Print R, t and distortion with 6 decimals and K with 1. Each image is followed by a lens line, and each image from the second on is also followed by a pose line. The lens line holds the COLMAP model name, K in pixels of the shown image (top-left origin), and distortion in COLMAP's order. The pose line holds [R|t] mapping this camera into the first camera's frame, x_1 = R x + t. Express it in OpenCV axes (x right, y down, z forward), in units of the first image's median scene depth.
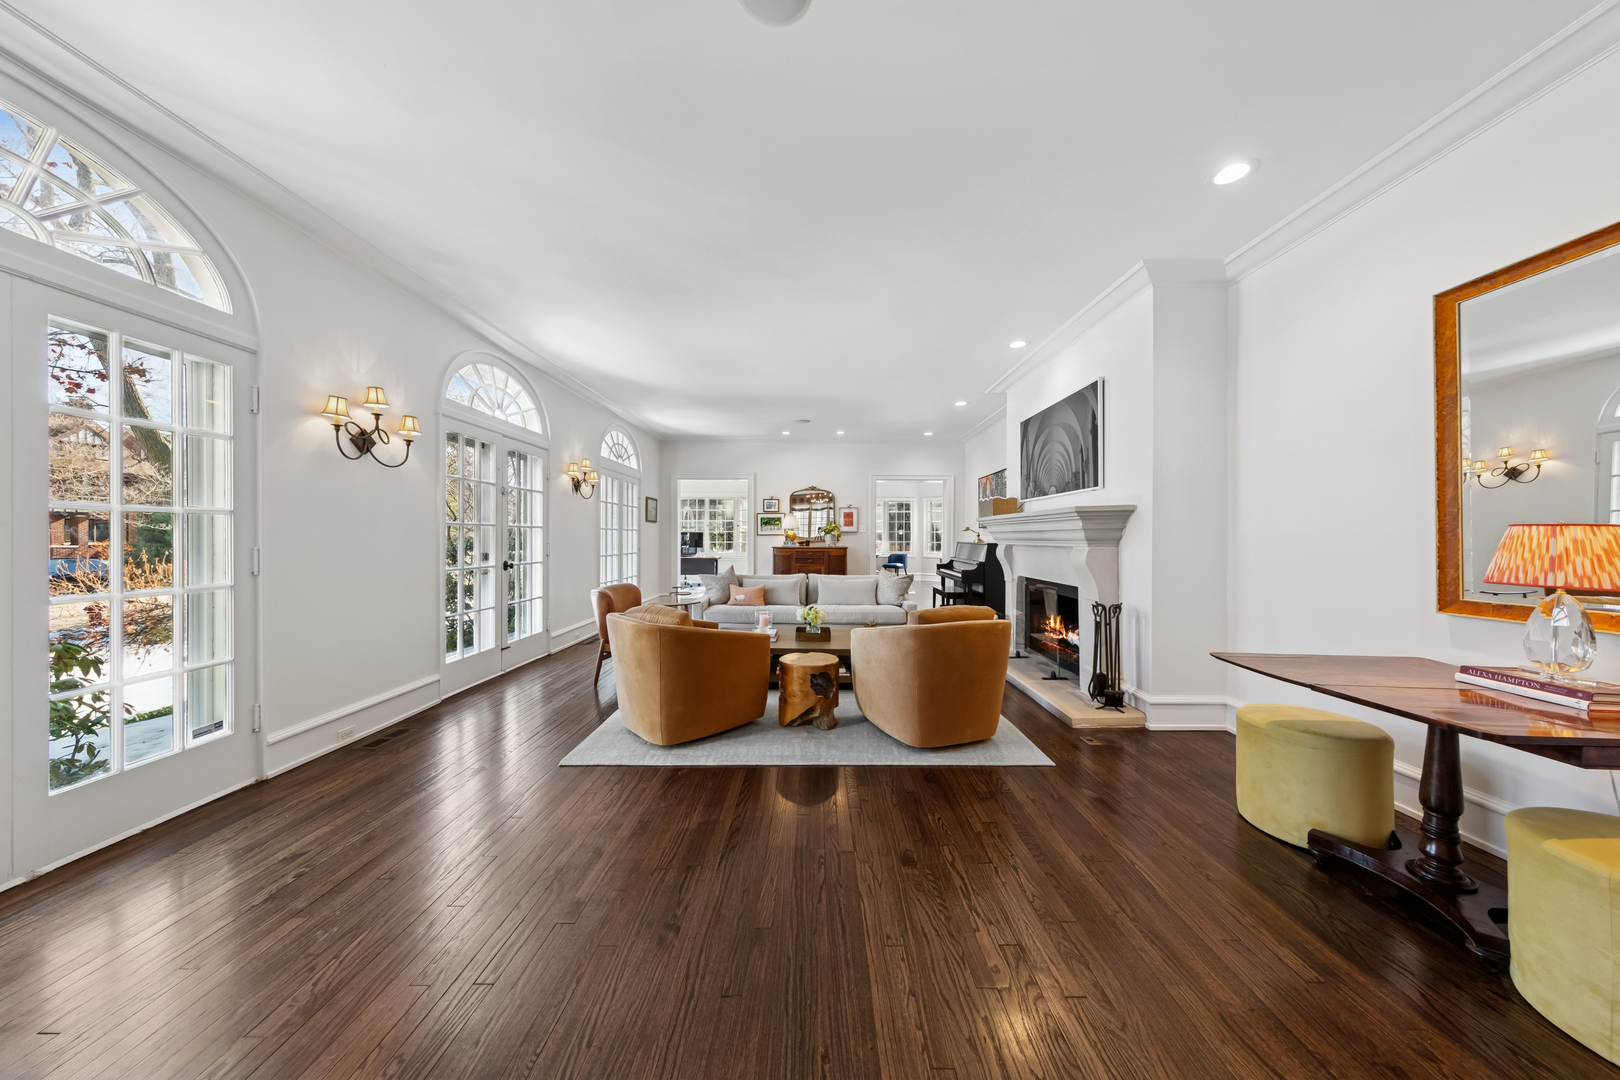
lens RADIAL K [[512.4, 0, 817.4], [0, 512.4, 536.4], [0, 0, 1]] dist [0.006176, -0.000092]
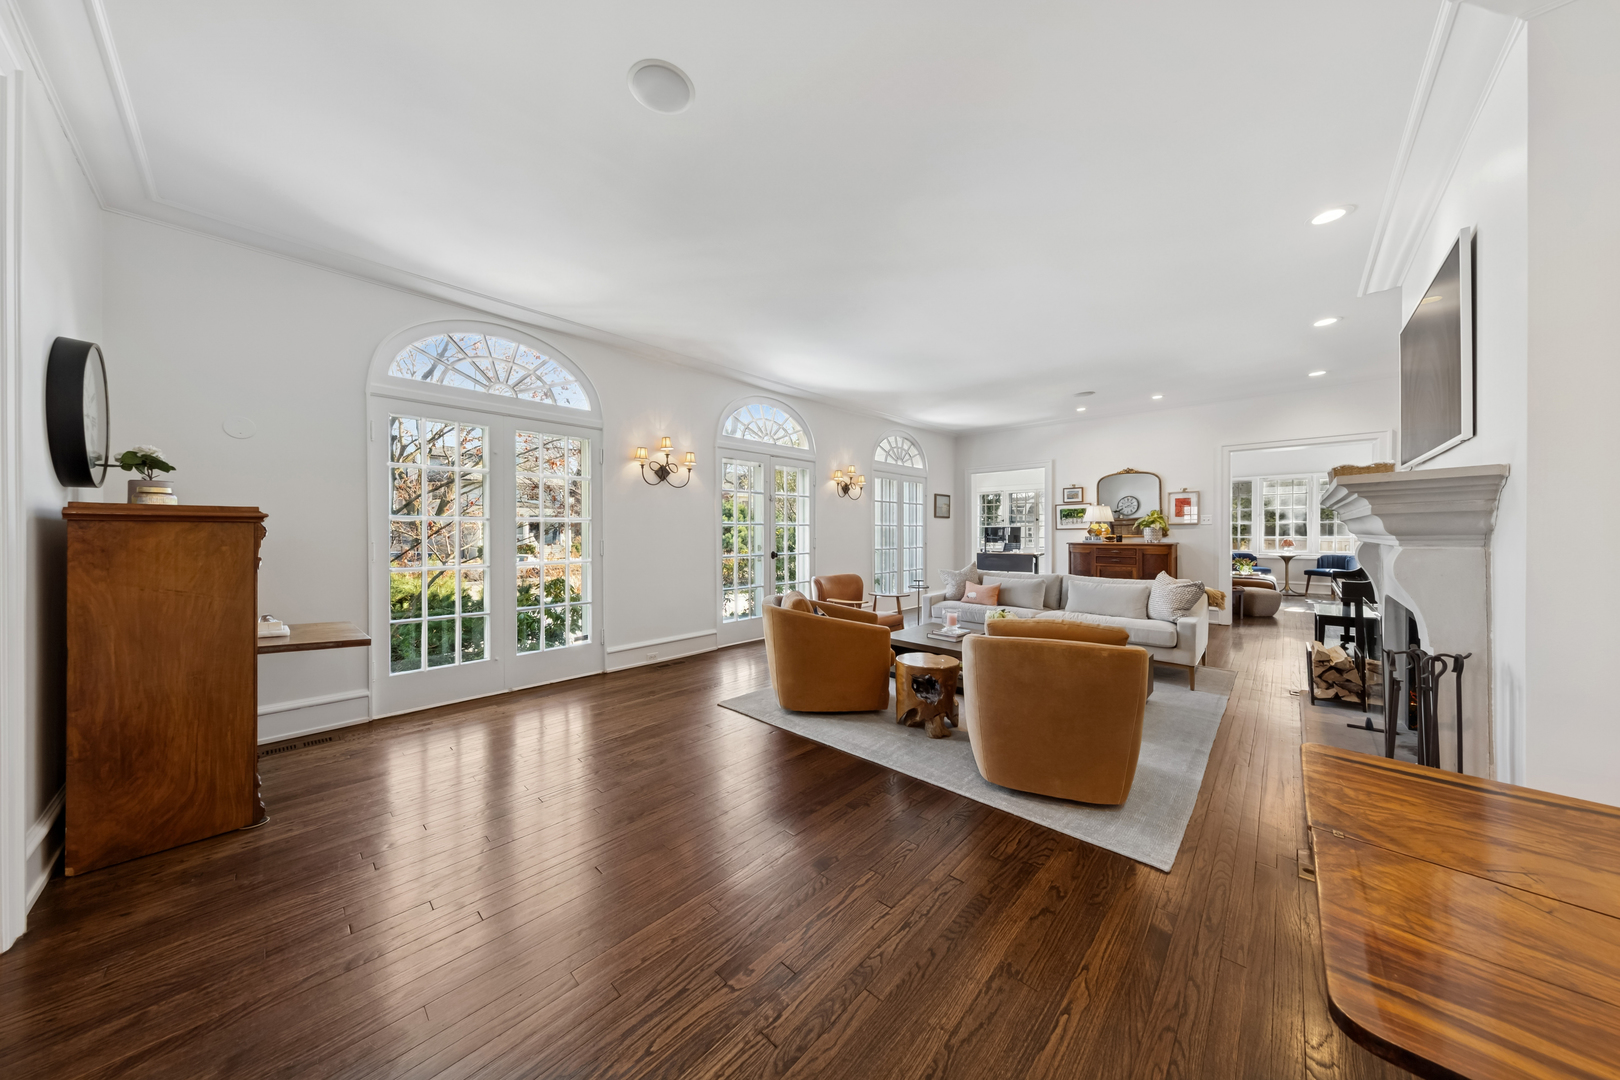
lens RADIAL K [[512.4, 0, 813.3], [0, 512.4, 536.2], [0, 0, 1]] dist [0.006176, -0.000092]
pose [[0.730382, -0.000821, -0.683039, 0.354163], [0.007201, 0.999953, 0.006498, 0.001015], [0.683001, -0.009664, 0.730353, 0.120287]]
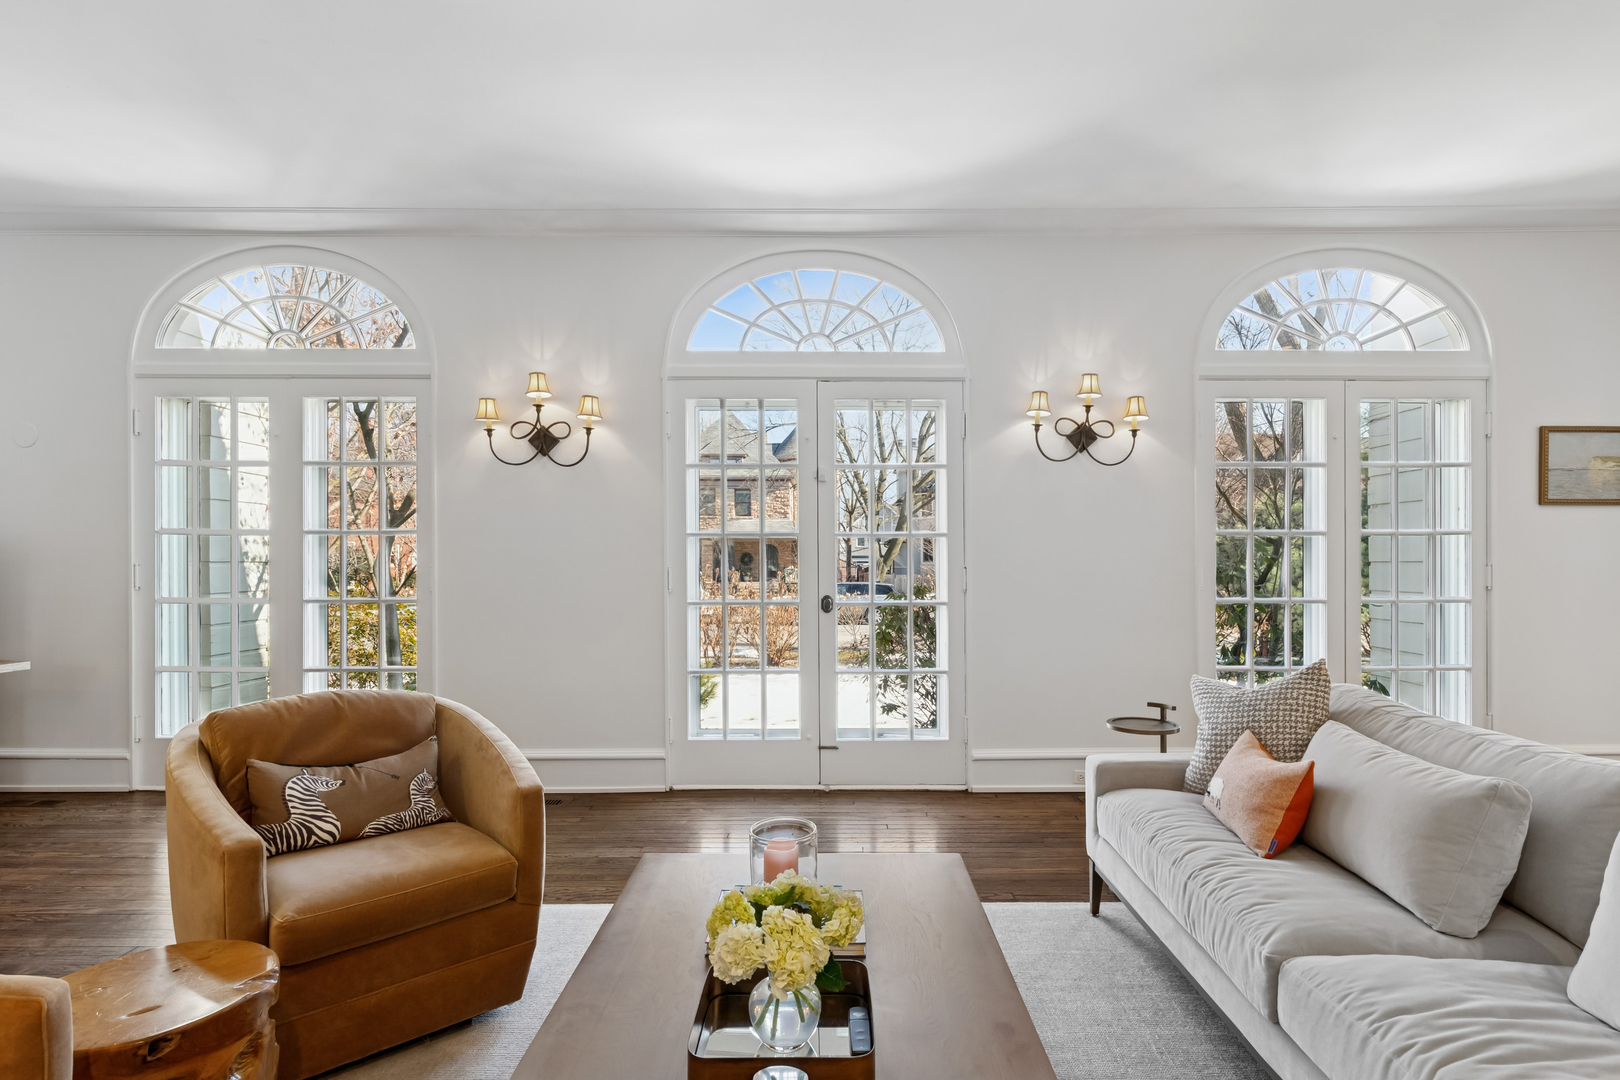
lens RADIAL K [[839.6, 0, 810.0], [0, 839.6, 544.3], [0, 0, 1]] dist [0.001729, 0.000014]
pose [[-0.000681, -0.013860, -0.999904, 0.339433], [0.006607, 0.999882, -0.013865, 0.000327], [0.999978, -0.006616, -0.000589, 0.383285]]
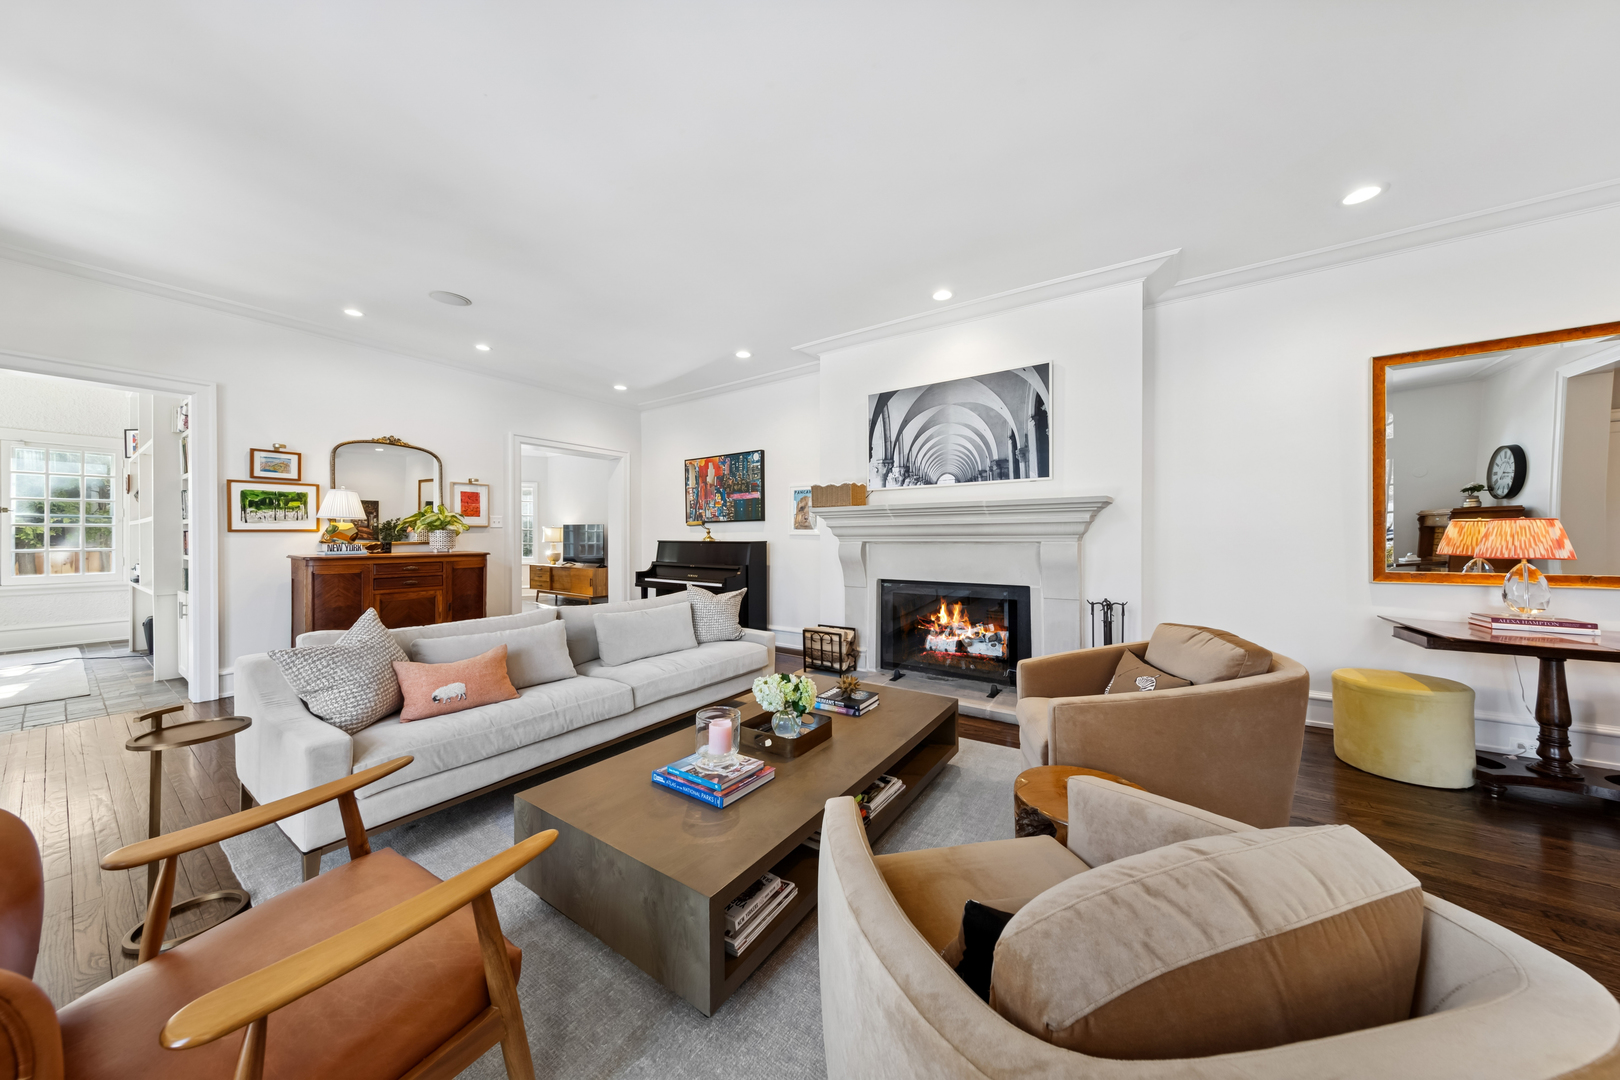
lens RADIAL K [[512.4, 0, 819.3], [0, 512.4, 542.4], [0, 0, 1]] dist [0.006176, -0.000092]
pose [[0.556872, -0.014916, 0.830464, -0.389054], [0.004643, 0.999879, 0.014846, 0.004883], [-0.830585, -0.004412, 0.556874, 0.690054]]
